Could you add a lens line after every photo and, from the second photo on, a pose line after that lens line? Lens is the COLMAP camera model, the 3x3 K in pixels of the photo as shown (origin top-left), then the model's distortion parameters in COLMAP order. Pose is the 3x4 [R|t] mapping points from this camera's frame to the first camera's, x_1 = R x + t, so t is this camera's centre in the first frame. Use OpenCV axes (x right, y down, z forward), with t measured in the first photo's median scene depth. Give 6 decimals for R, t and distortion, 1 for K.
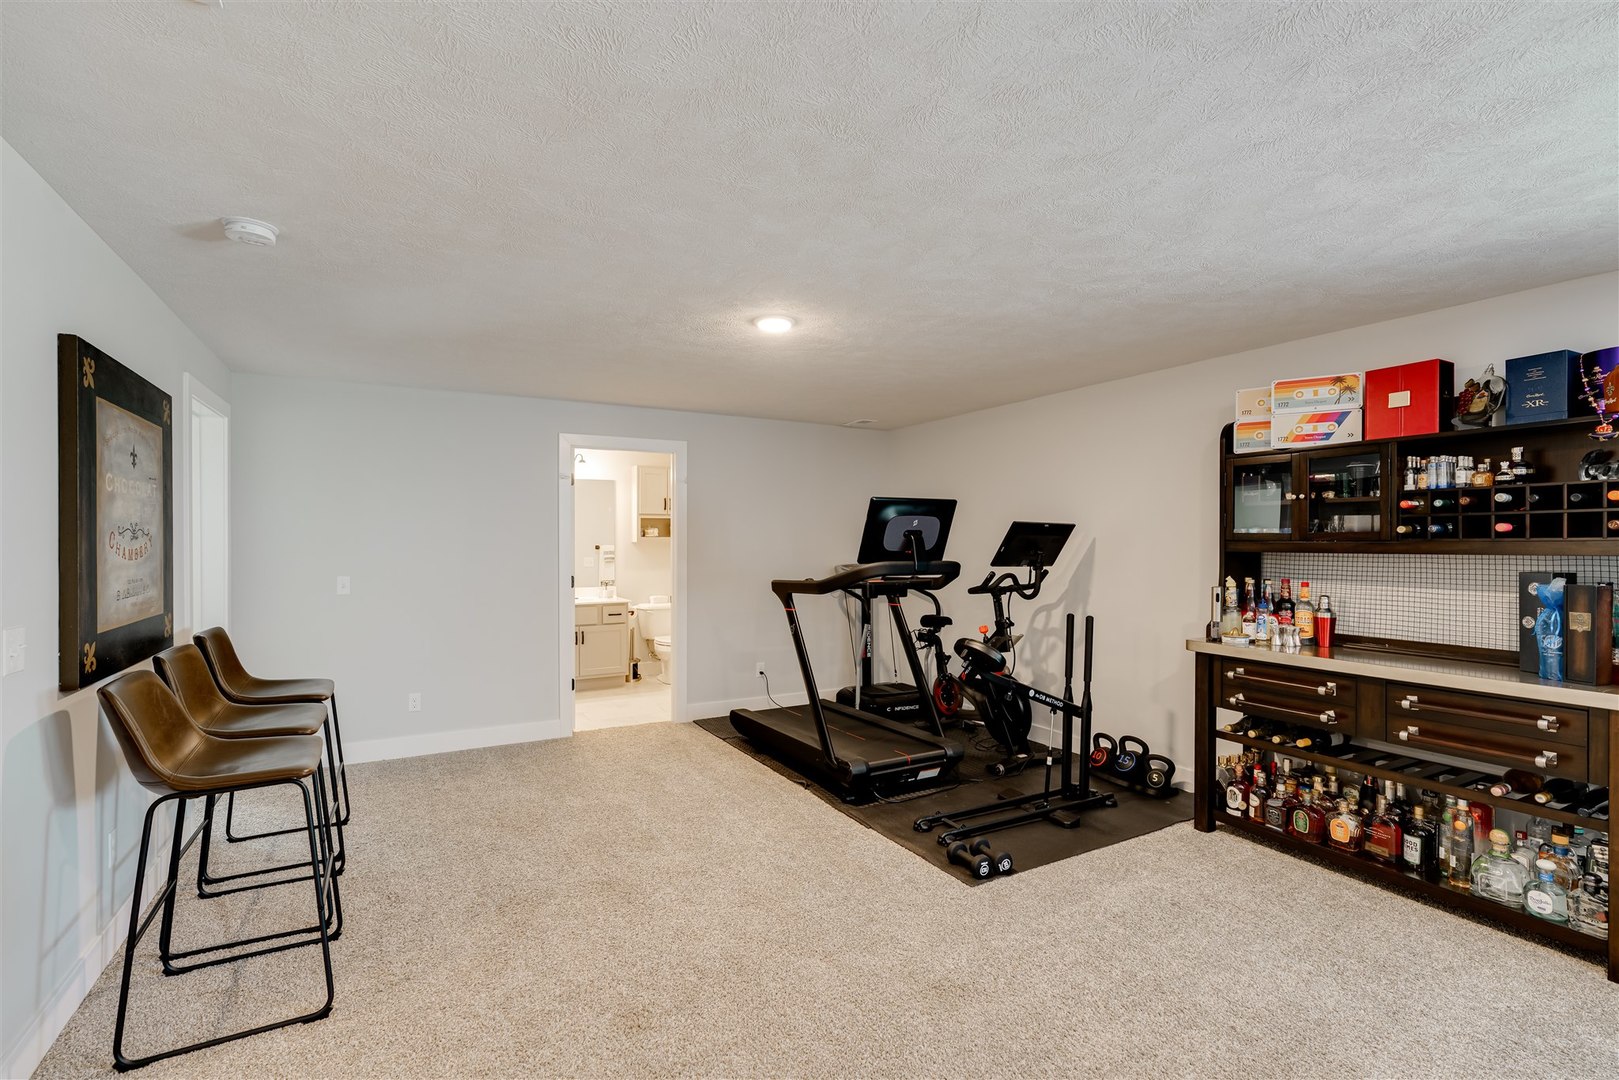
lens RADIAL K [[727.4, 0, 816.7], [0, 727.4, 538.8], [0, 0, 1]] dist [0.001789, 0.000606]
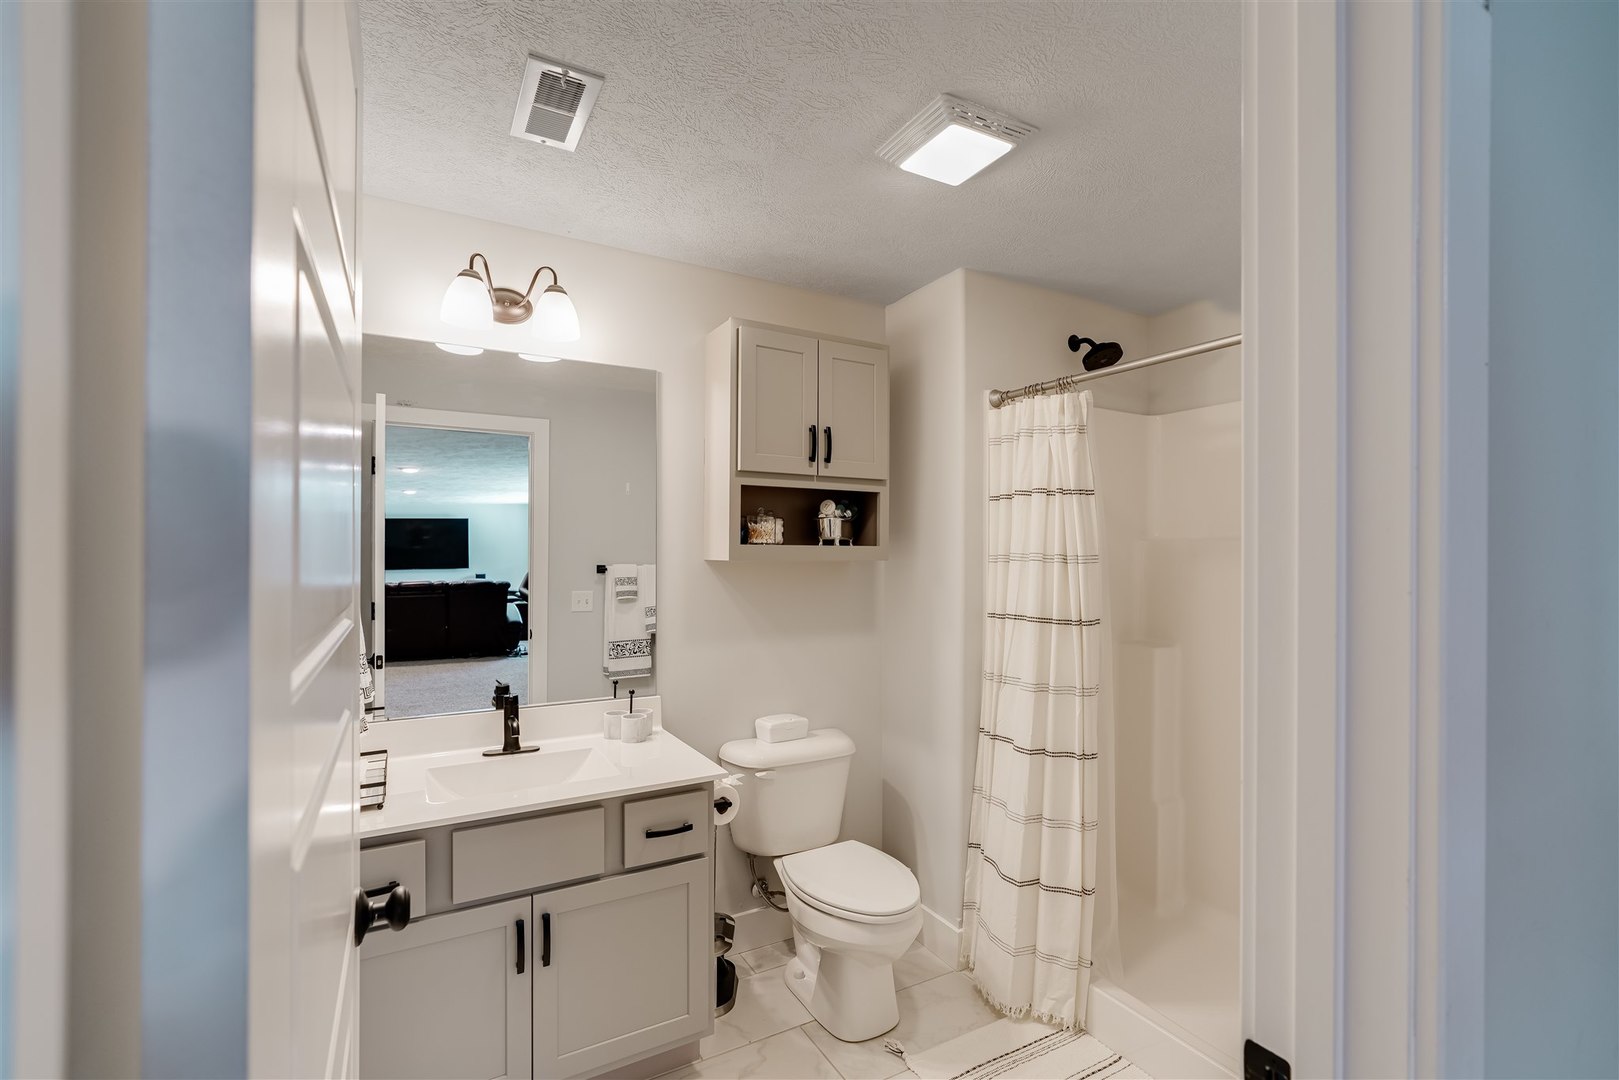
lens RADIAL K [[727.4, 0, 804.7], [0, 727.4, 548.9], [0, 0, 1]] dist [0.001789, 0.000606]
pose [[0.999859, 0.004893, -0.016047, -0.206194], [-0.005002, 0.999965, -0.006740, 0.001633], [0.016014, 0.006819, 0.999849, 0.675551]]
